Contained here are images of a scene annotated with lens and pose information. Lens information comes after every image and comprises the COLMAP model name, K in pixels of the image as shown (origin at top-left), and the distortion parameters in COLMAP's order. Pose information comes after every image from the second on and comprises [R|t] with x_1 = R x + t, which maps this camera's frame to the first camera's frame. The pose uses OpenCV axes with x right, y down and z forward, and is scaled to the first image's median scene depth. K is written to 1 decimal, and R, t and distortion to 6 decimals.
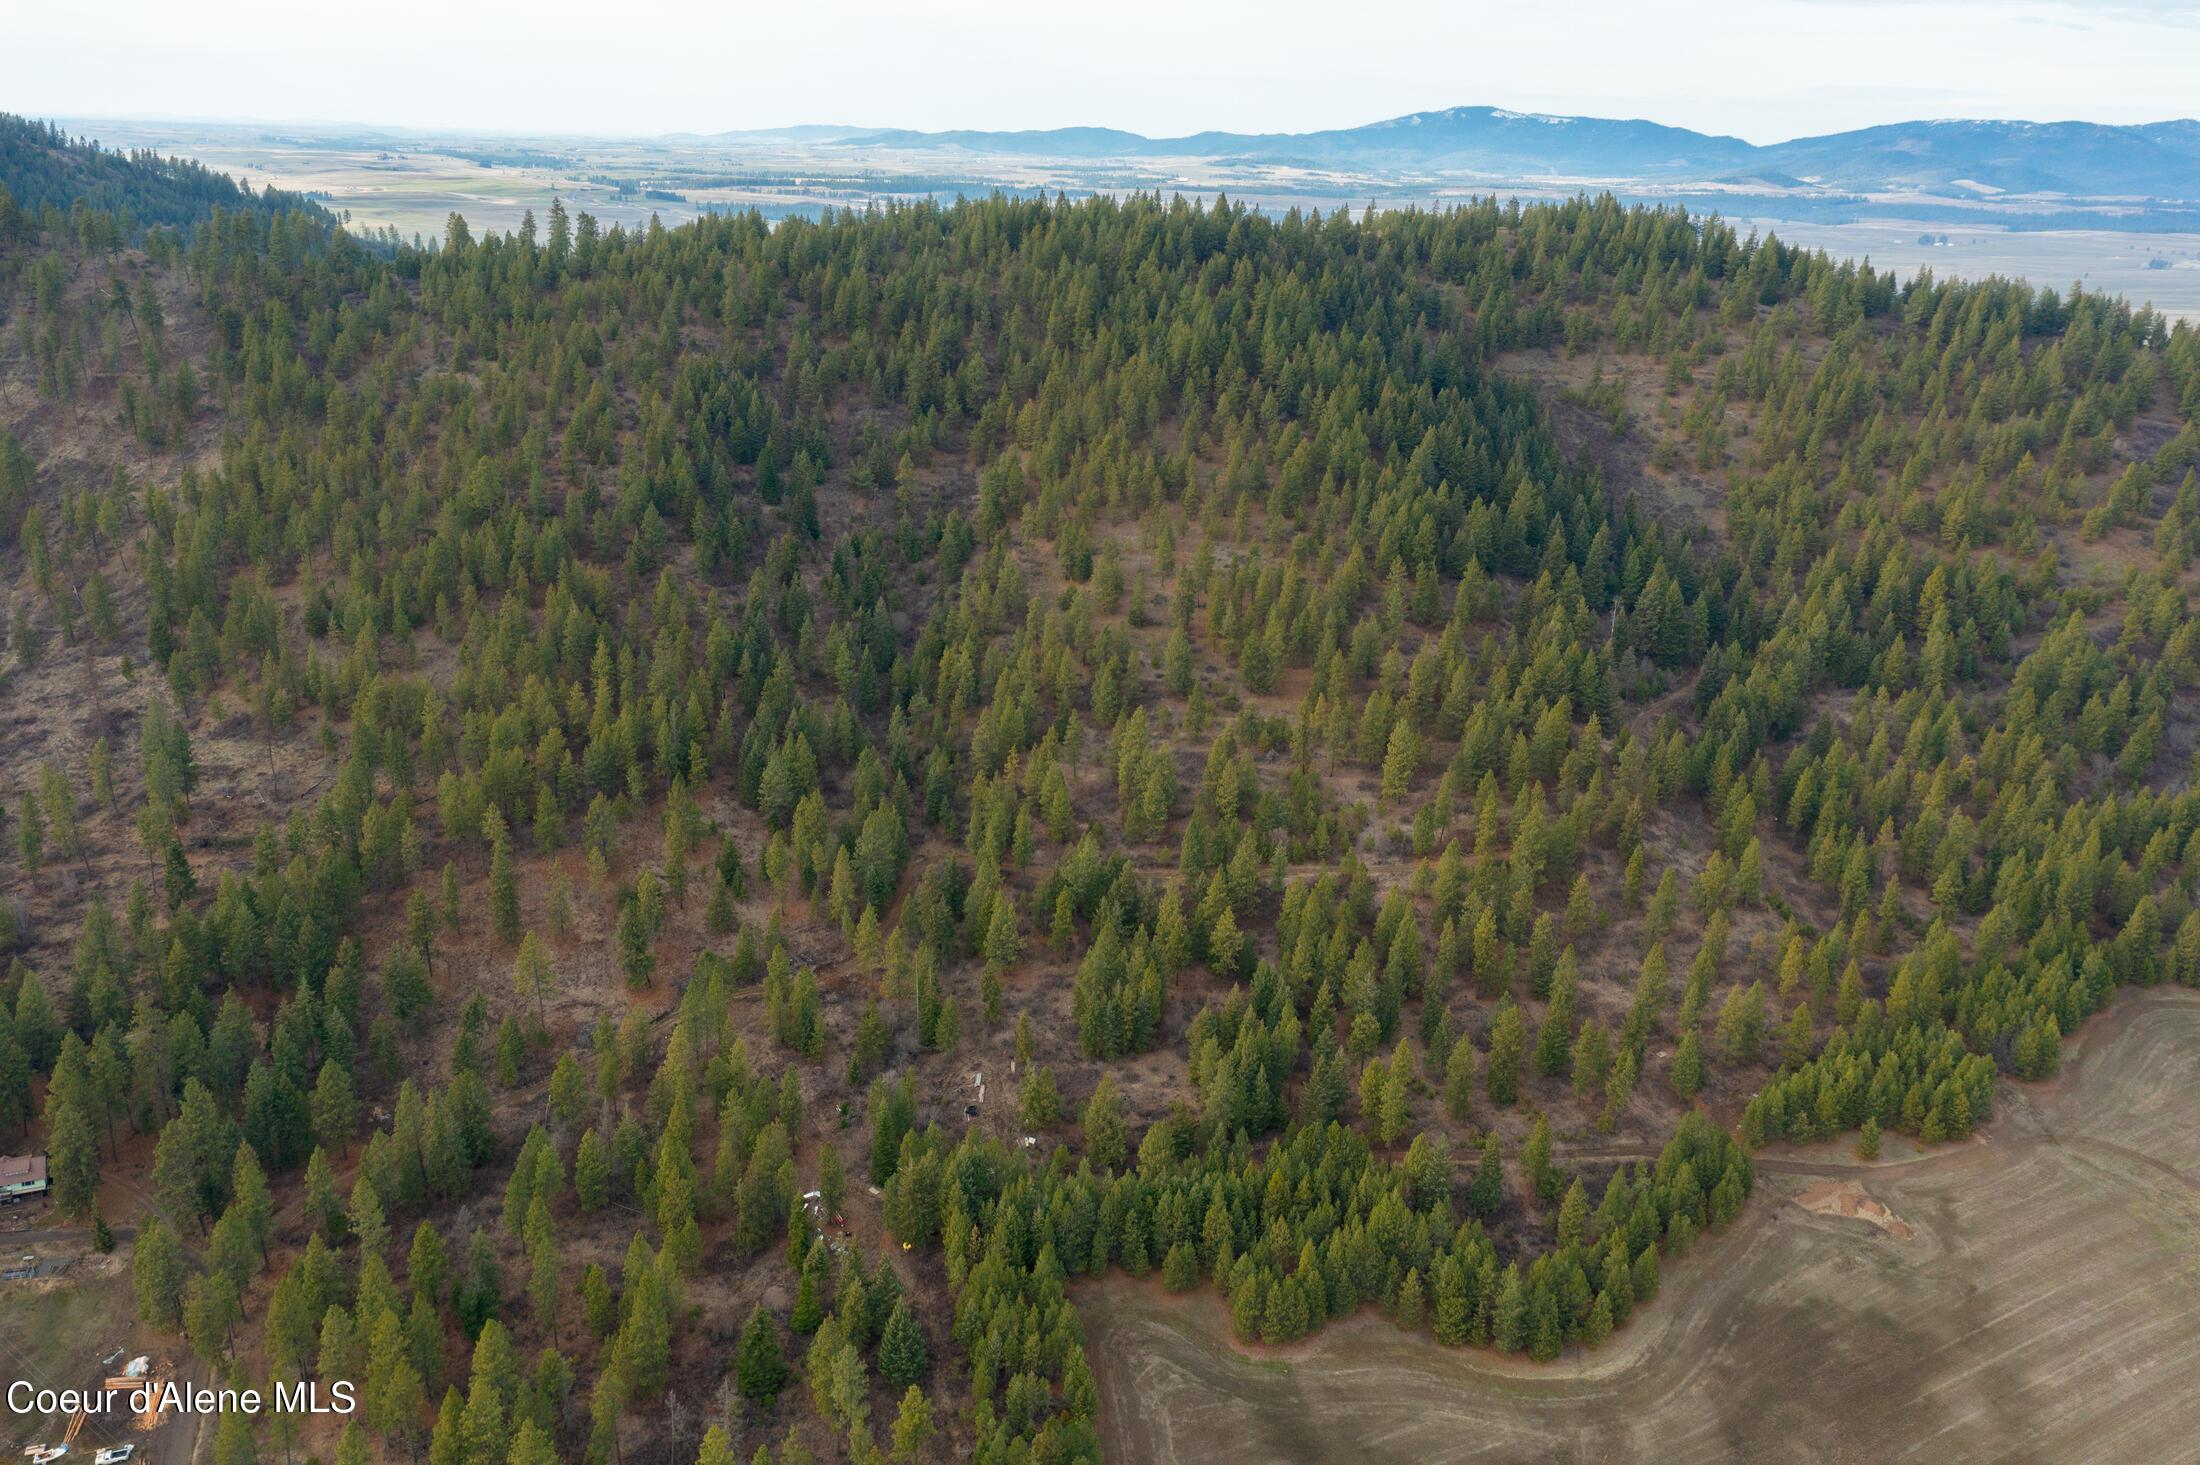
lens RADIAL K [[1755.9, 0, 1097.2], [0, 1755.9, 778.2], [0, 0, 1]] dist [0.023737, 0.009606]
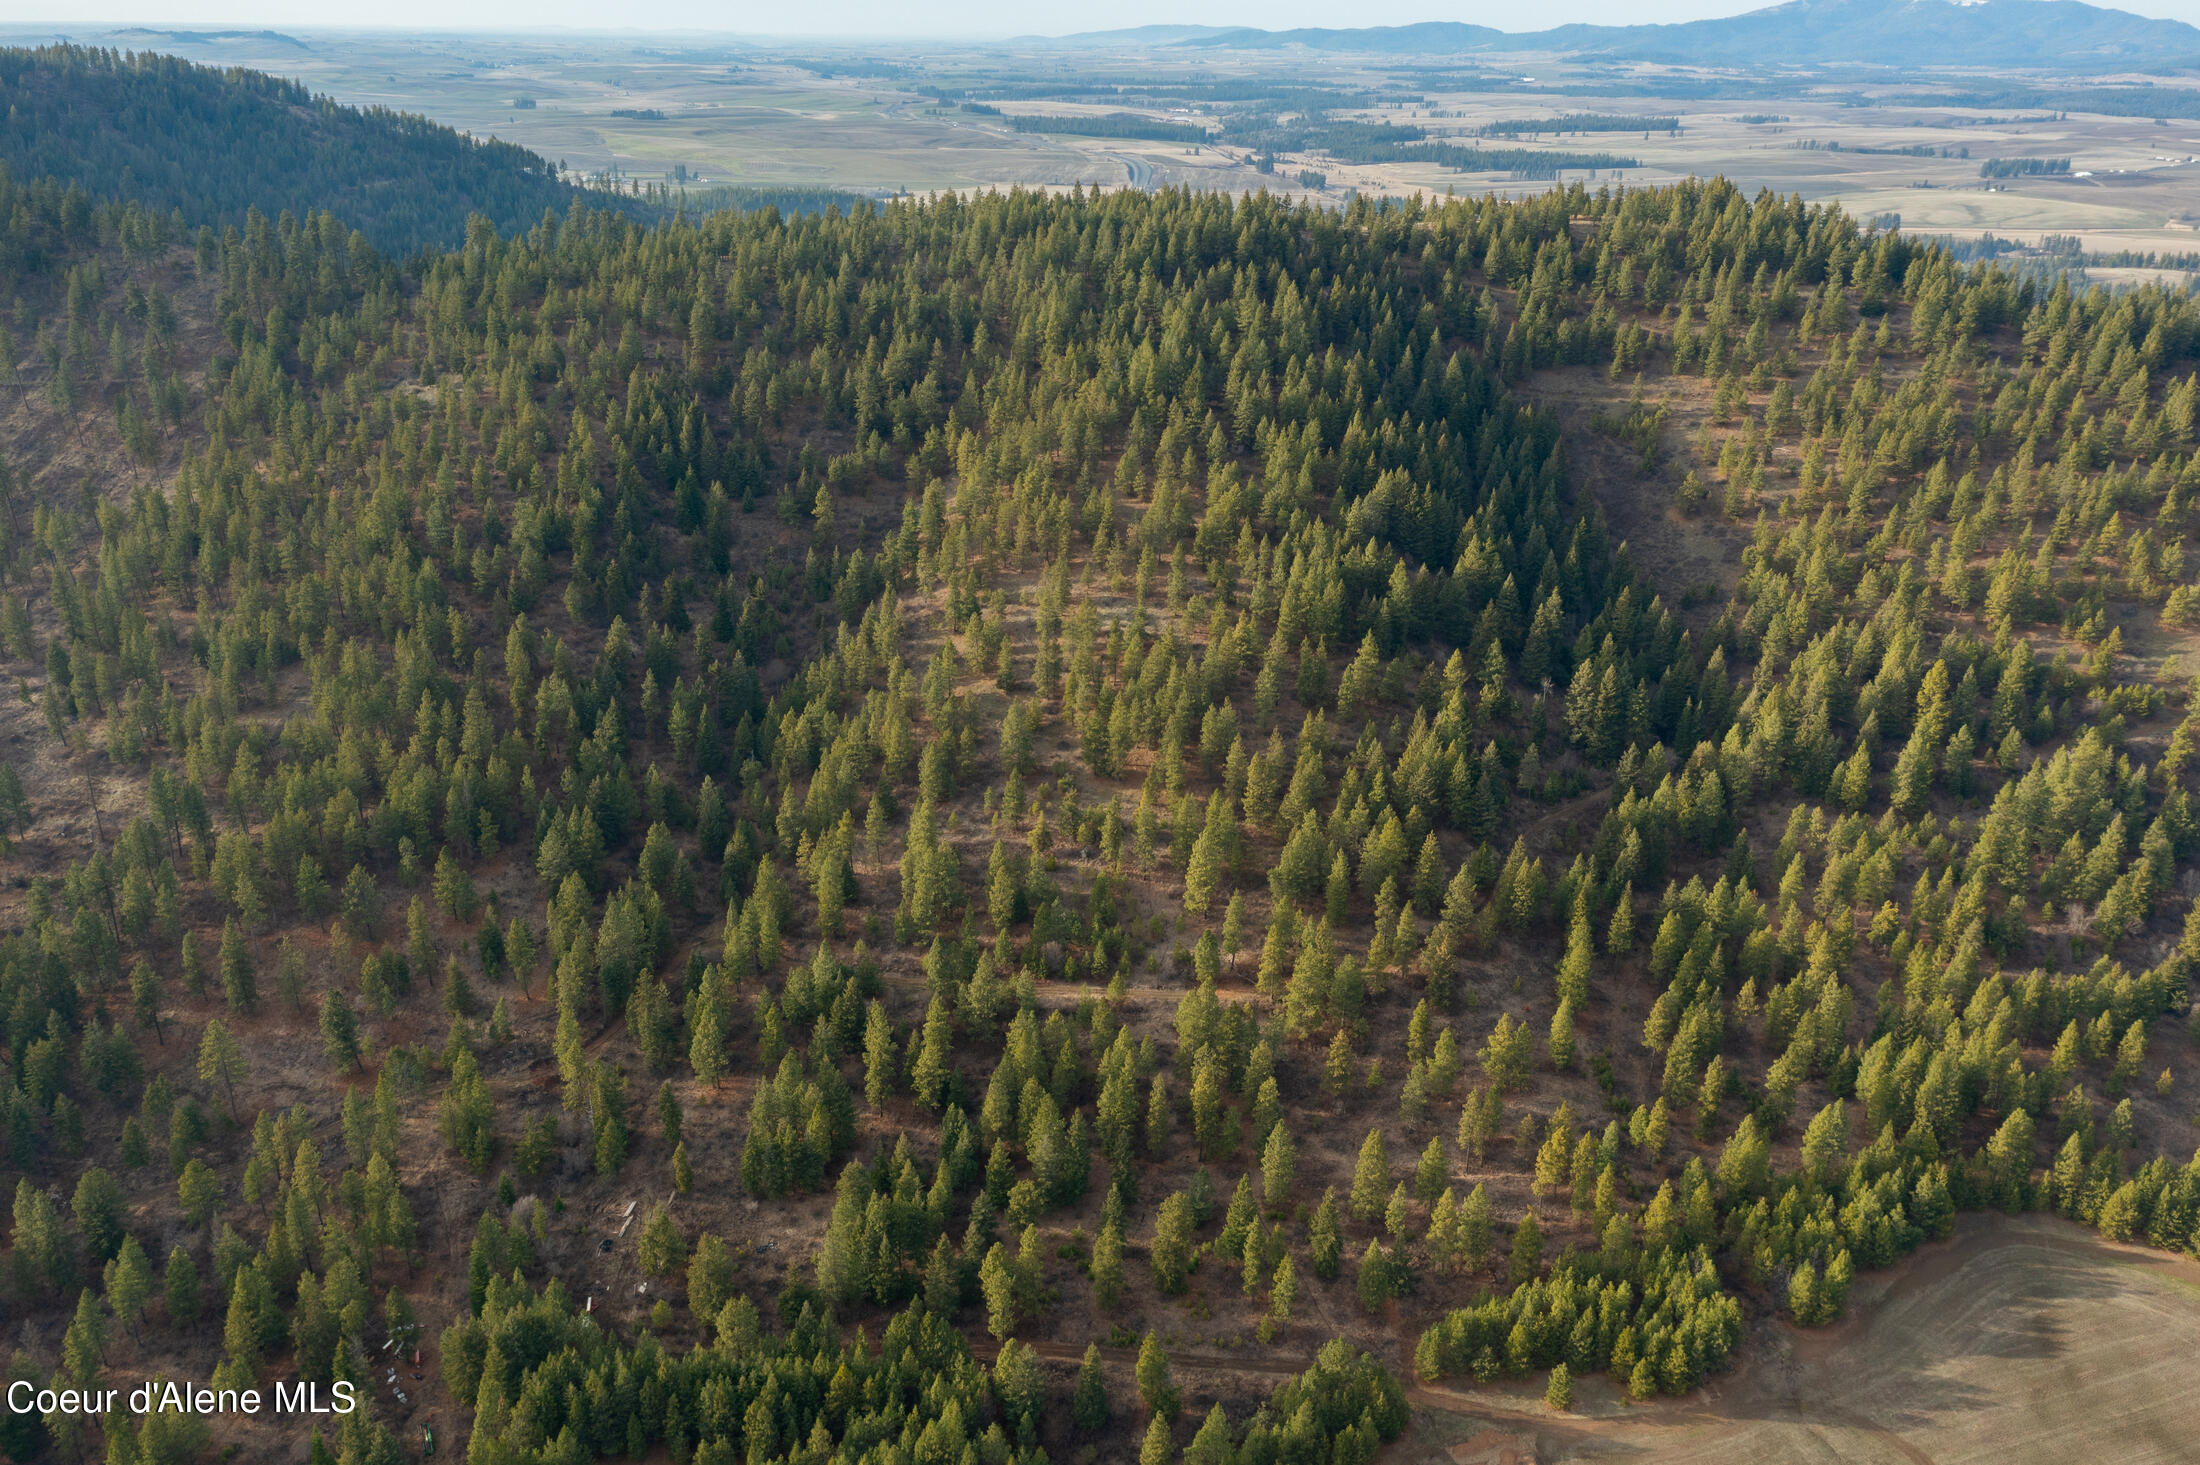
lens RADIAL K [[1755.9, 0, 1097.2], [0, 1755.9, 778.2], [0, 0, 1]] dist [0.023737, 0.009606]
pose [[0.981205, 0.062306, -0.182631, 0.216620], [-0.052652, 0.996971, 0.057249, -0.083907], [0.185645, -0.046558, 0.981513, 0.065412]]
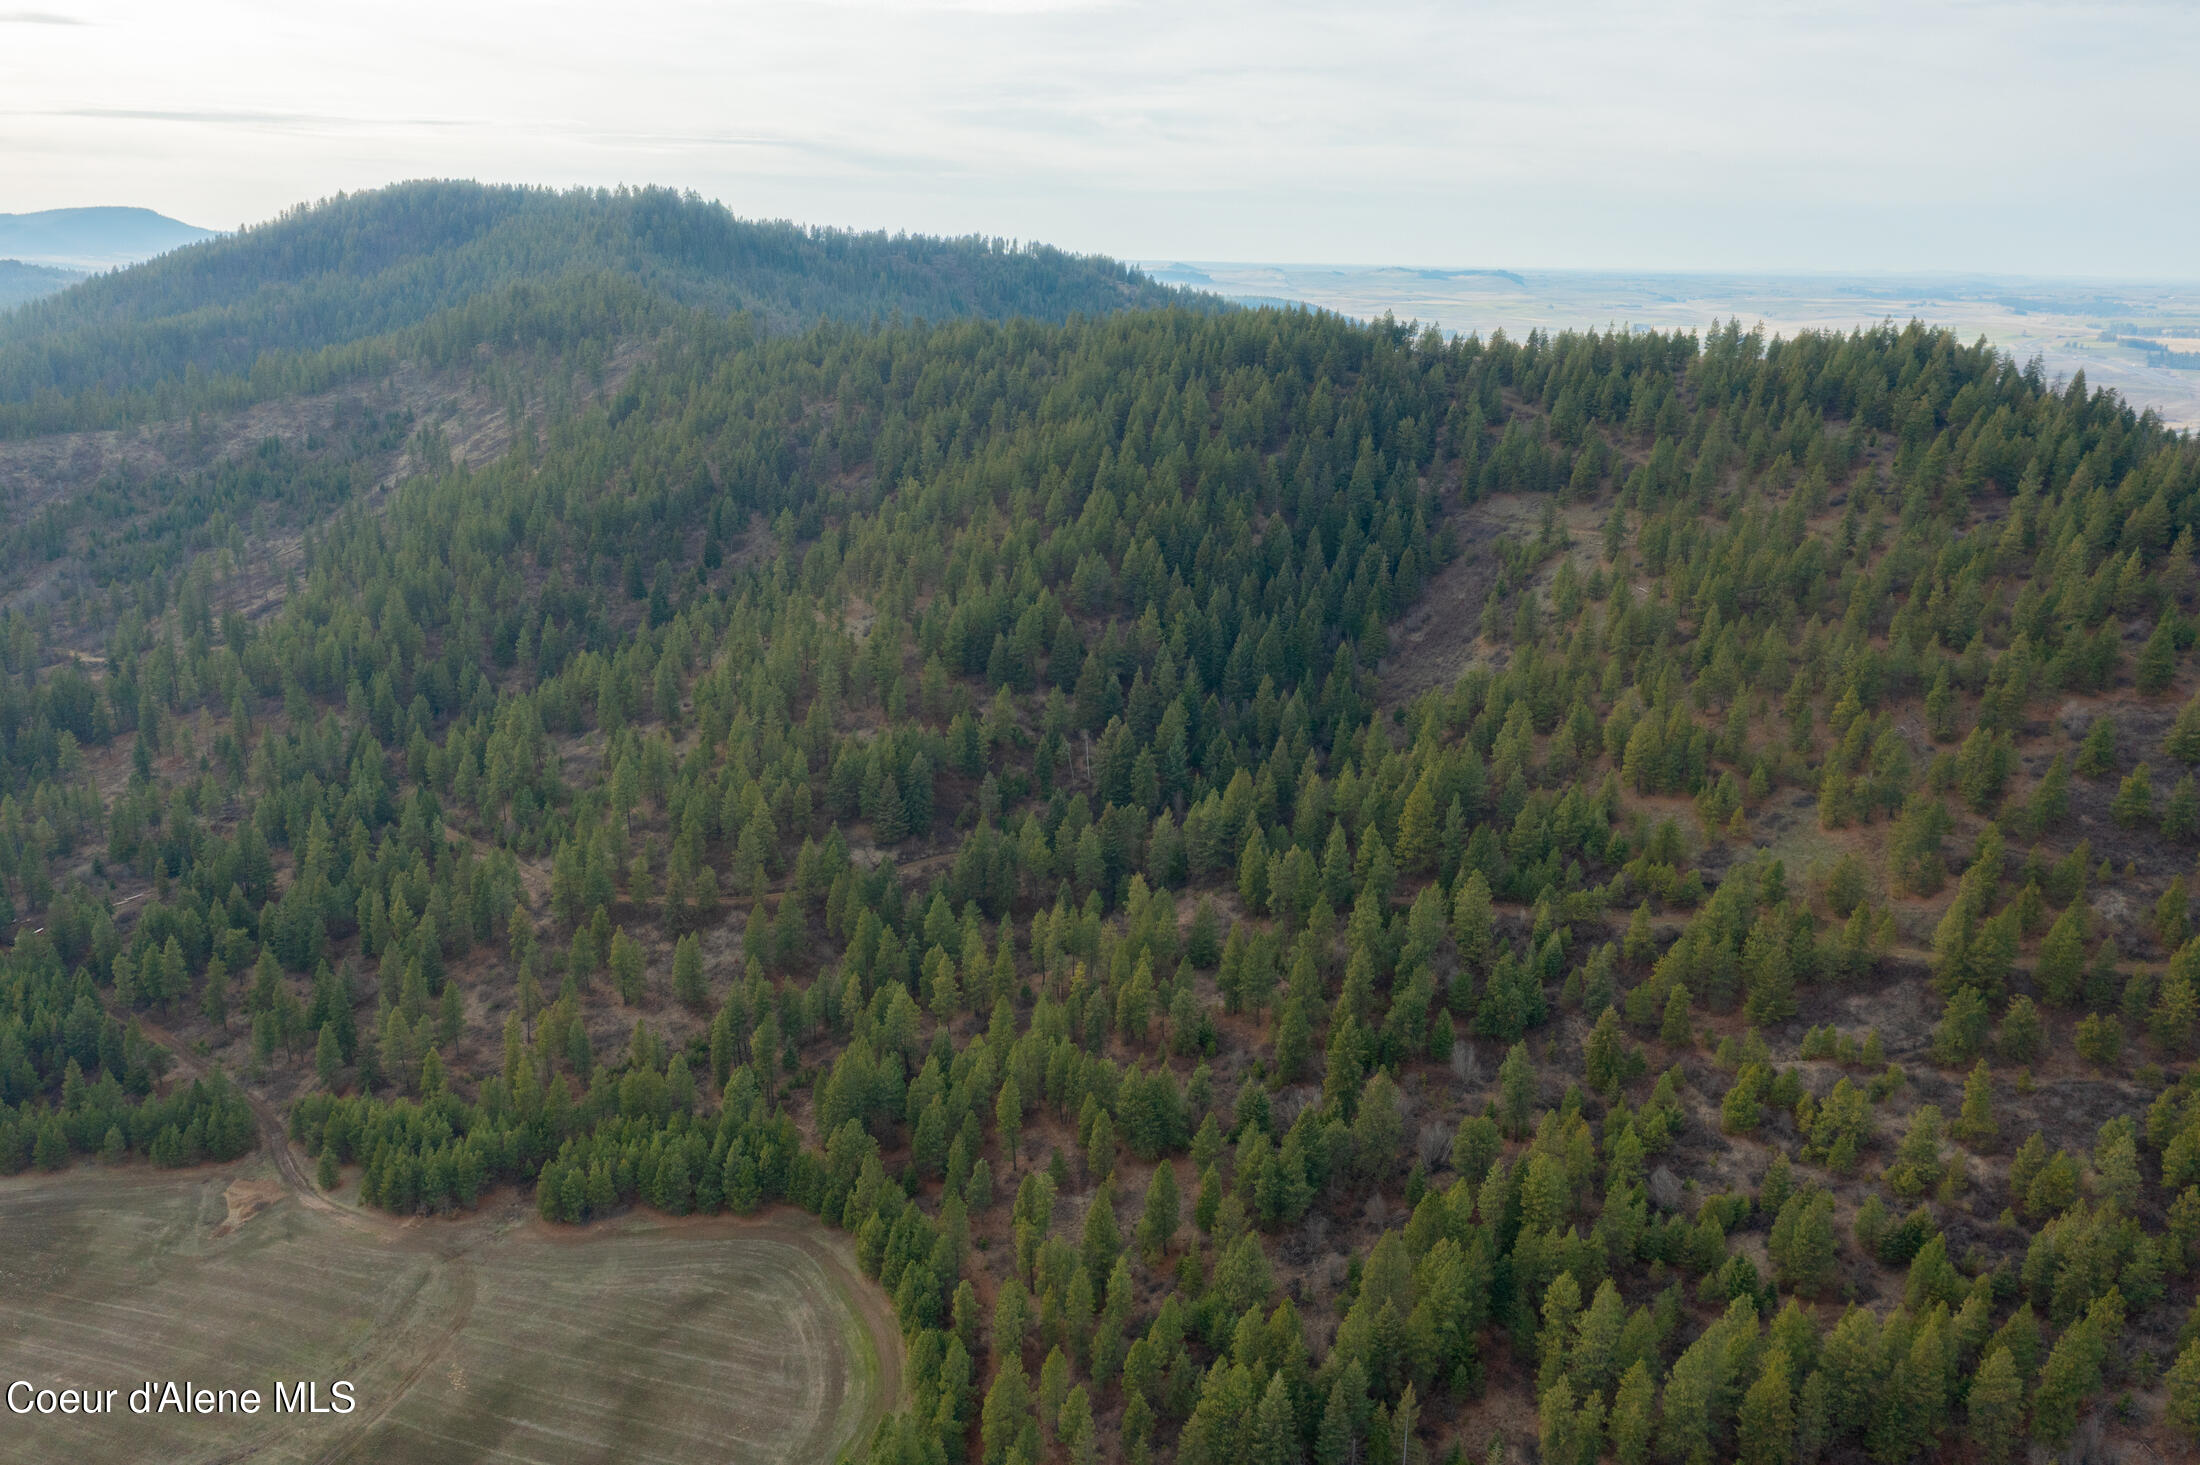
lens RADIAL K [[1784.3, 0, 1096.5], [0, 1784.3, 766.1], [0, 0, 1]] dist [0.002872, 0.057673]
pose [[0.648382, 0.199012, -0.734844, 0.887155], [-0.263443, 0.964248, 0.028694, -0.102894], [0.714282, 0.174985, 0.677629, 0.353566]]
